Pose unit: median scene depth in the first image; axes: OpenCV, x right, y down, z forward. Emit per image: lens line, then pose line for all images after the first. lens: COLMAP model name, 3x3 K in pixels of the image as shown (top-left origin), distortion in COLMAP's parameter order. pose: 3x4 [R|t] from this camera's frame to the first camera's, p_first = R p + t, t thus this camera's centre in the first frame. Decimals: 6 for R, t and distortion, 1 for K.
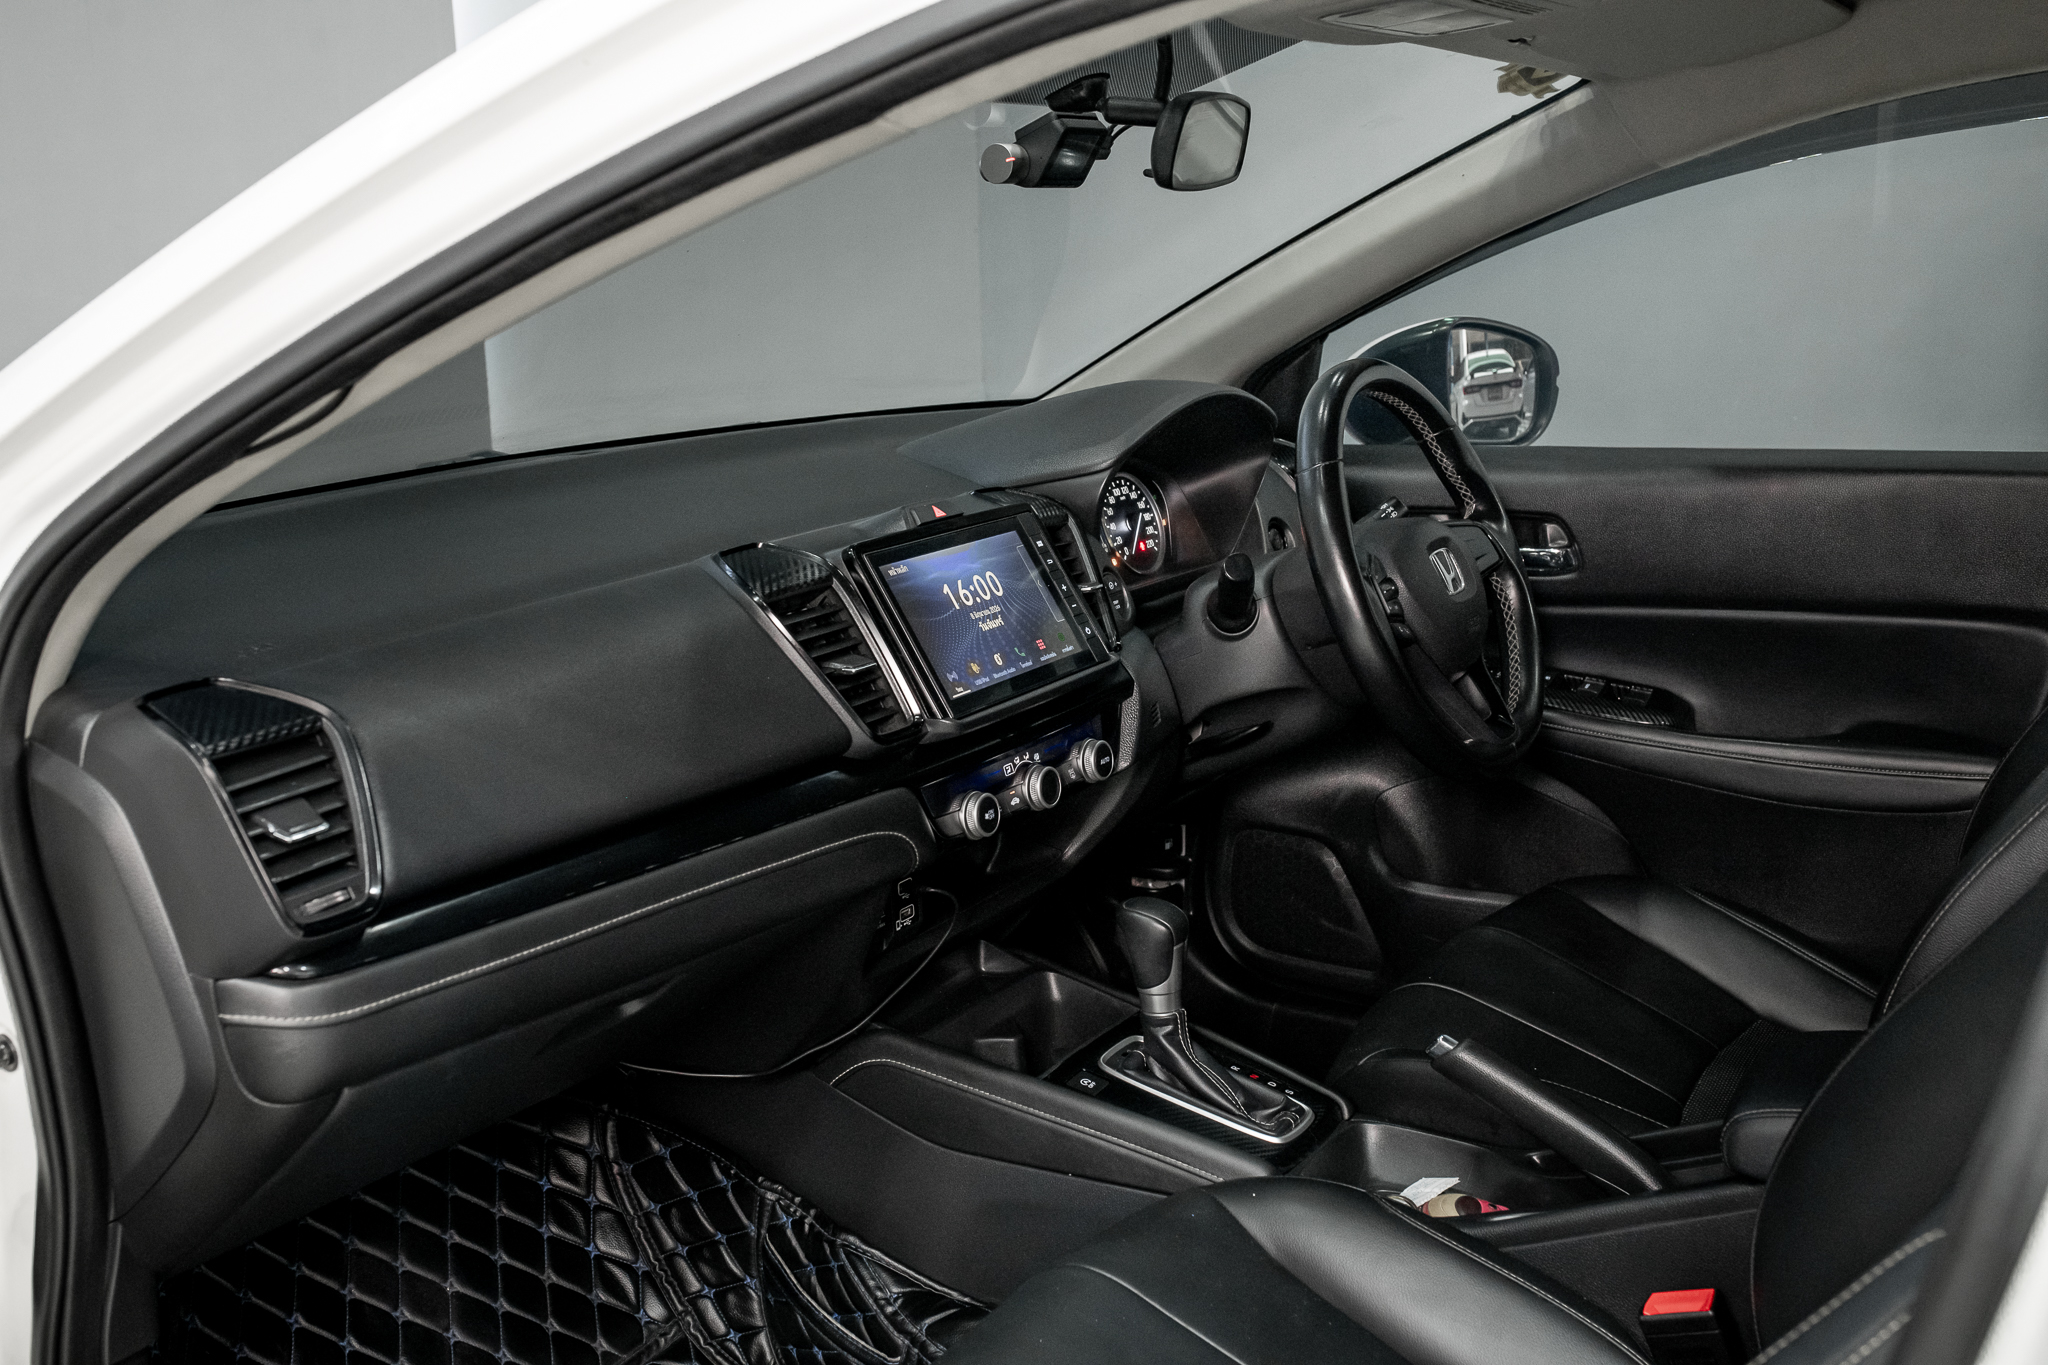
lens RADIAL K [[1981.7, 0, 1026.2], [0, 1981.7, 663.0], [0, 0, 1]] dist [-0.020871, 0.000000]
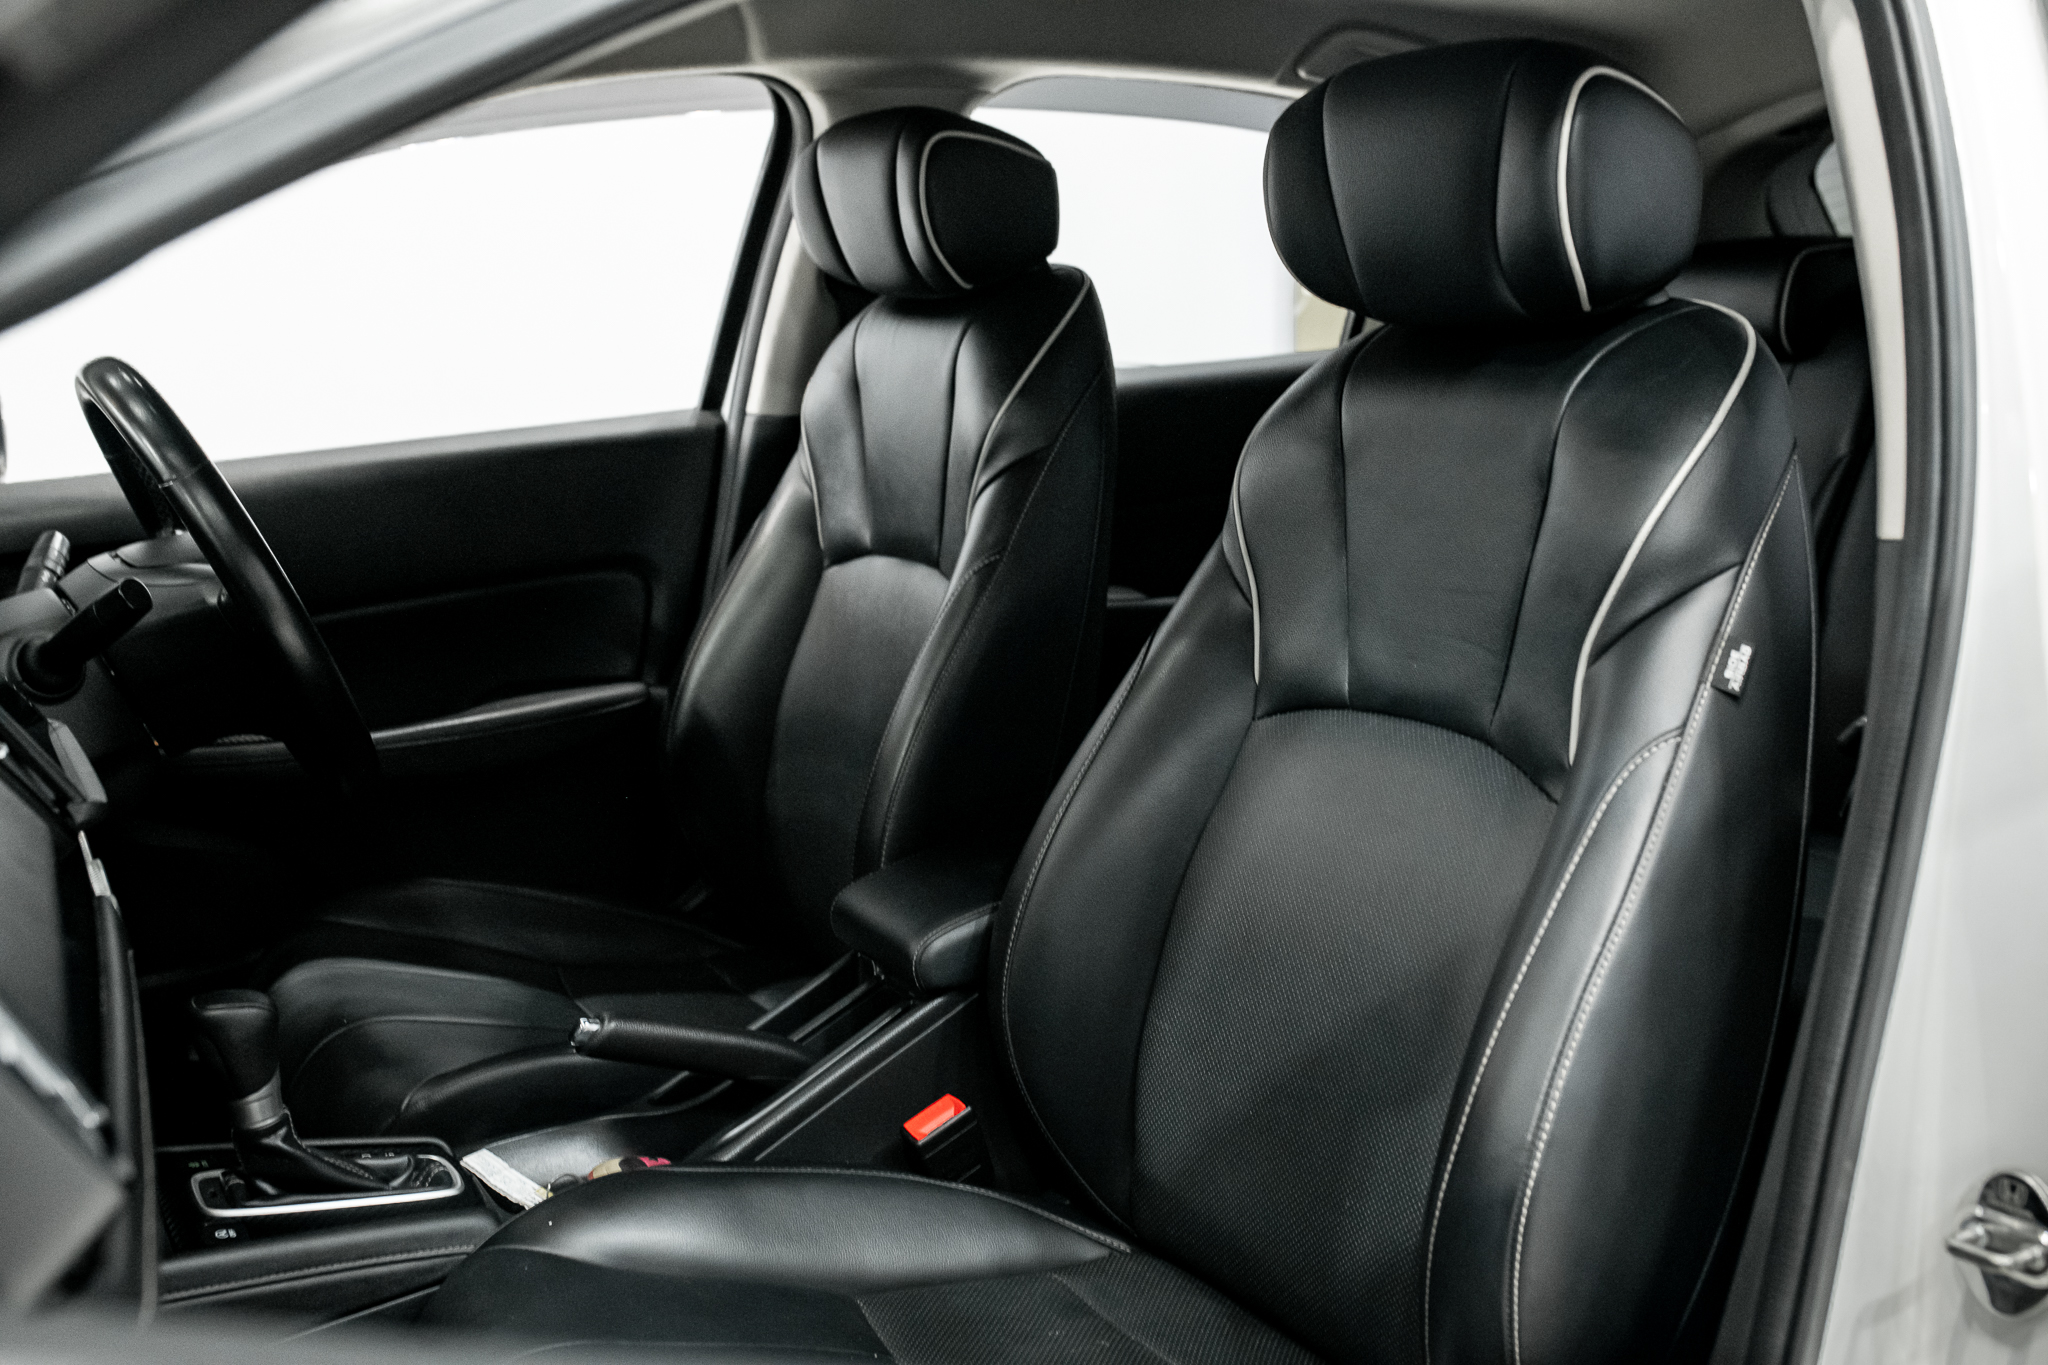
lens RADIAL K [[1981.7, 0, 1026.9], [0, 1981.7, 700.0], [0, 0, 1]] dist [-0.020871, 0.000000]
pose [[0.429259, -0.173485, 0.886363, -0.484994], [0.218580, 0.972160, 0.084421, 0.008998], [-0.876333, 0.157502, 0.455229, 0.328432]]
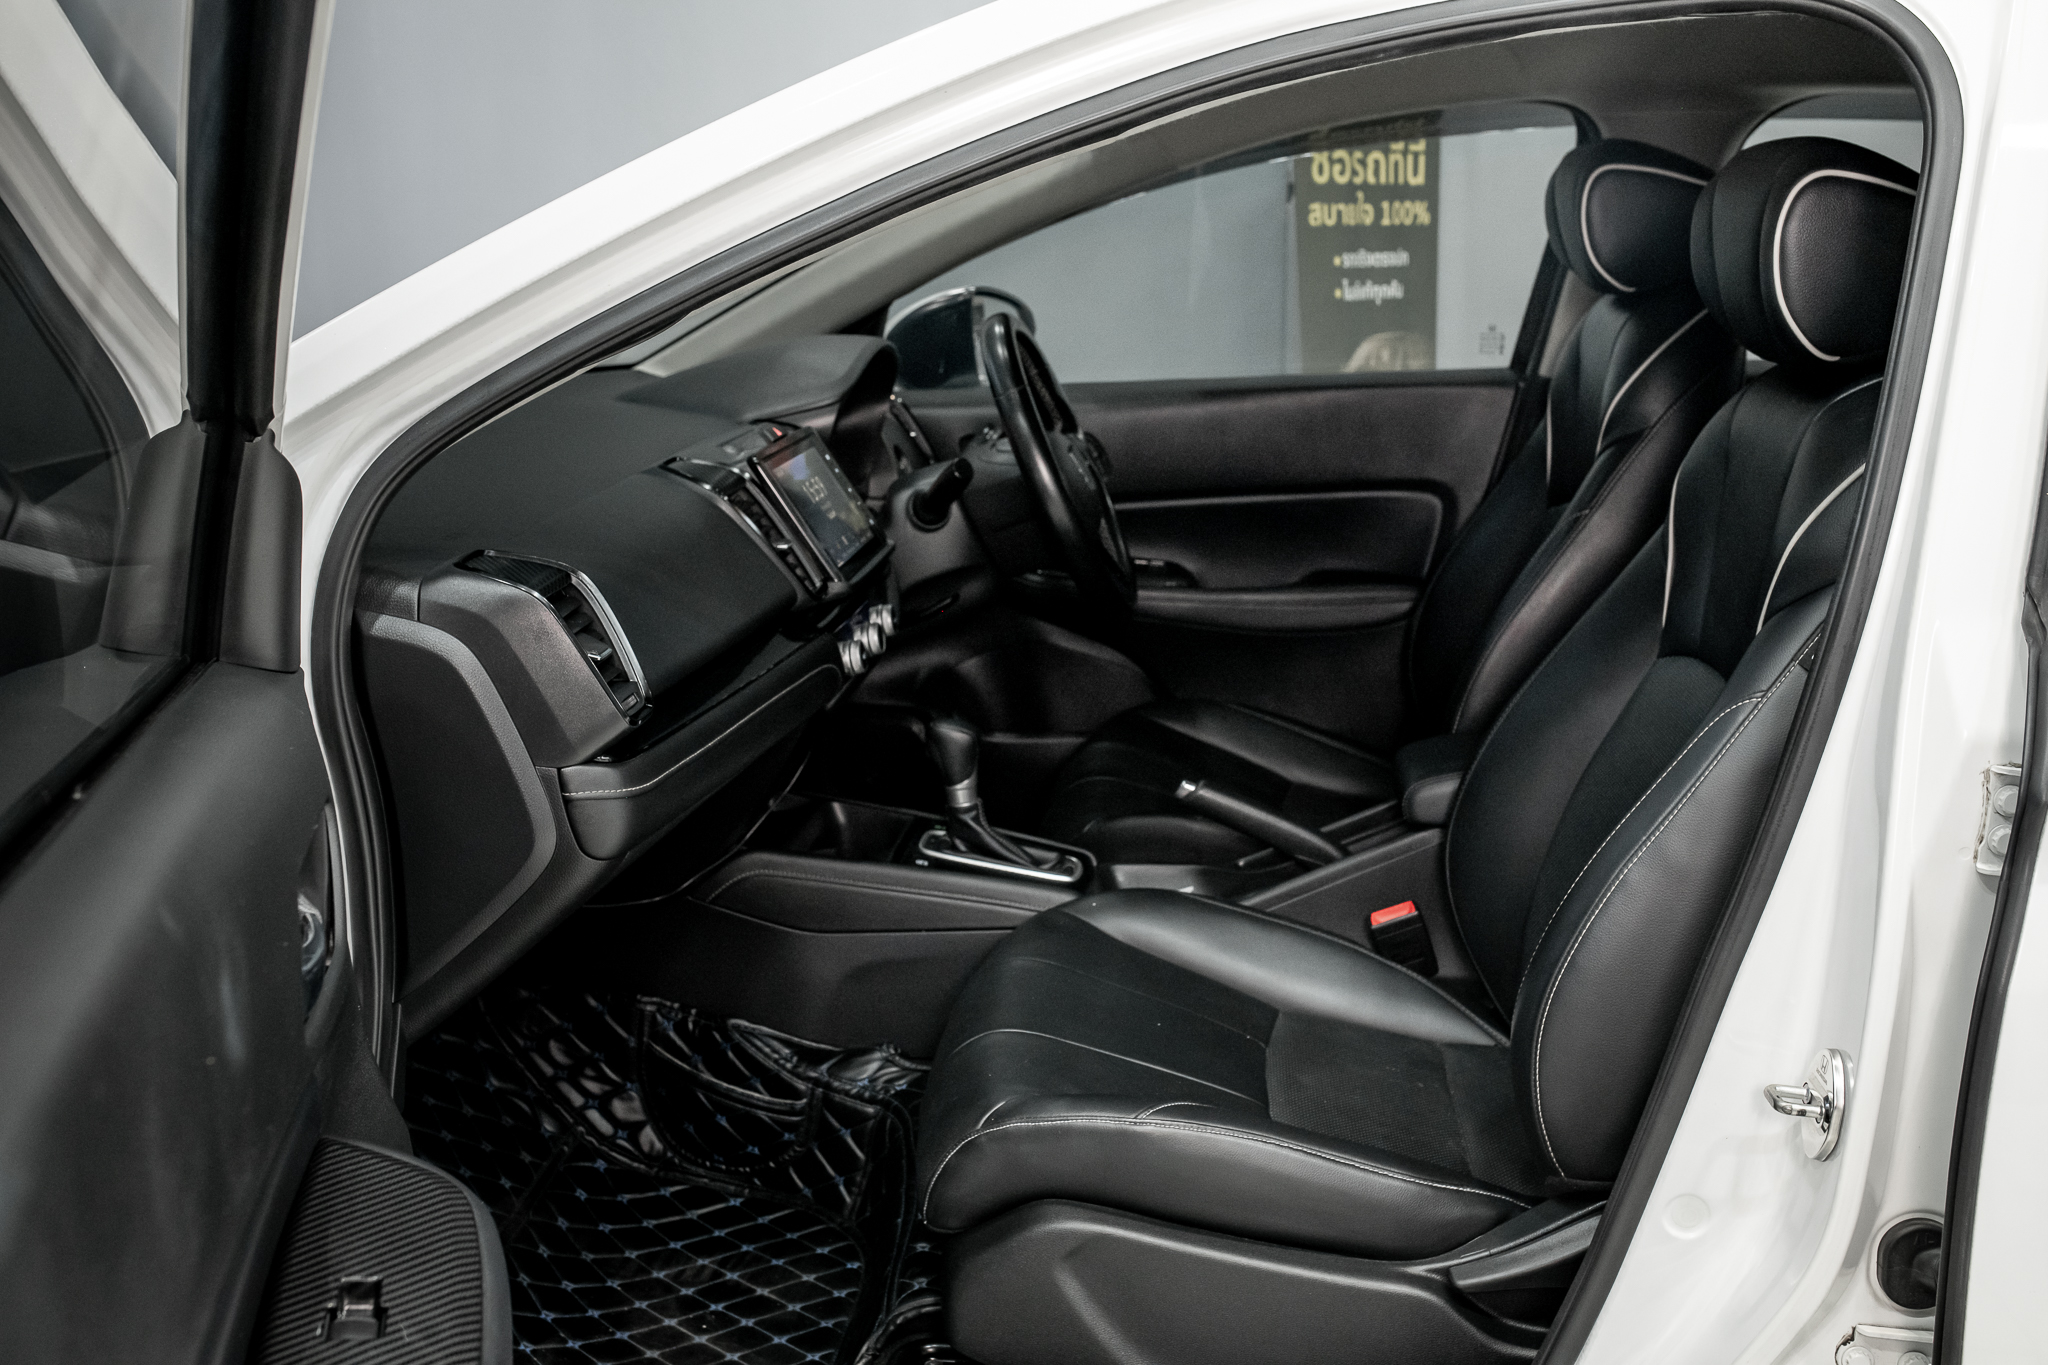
lens RADIAL K [[1981.7, 0, 1031.8], [0, 1981.7, 682.6], [0, 0, 1]] dist [-0.020871, 0.000000]
pose [[0.892129, -0.093134, 0.442076, -0.465519], [0.091313, 0.995497, 0.025453, 0.066645], [-0.442456, 0.017660, 0.896616, -0.201310]]
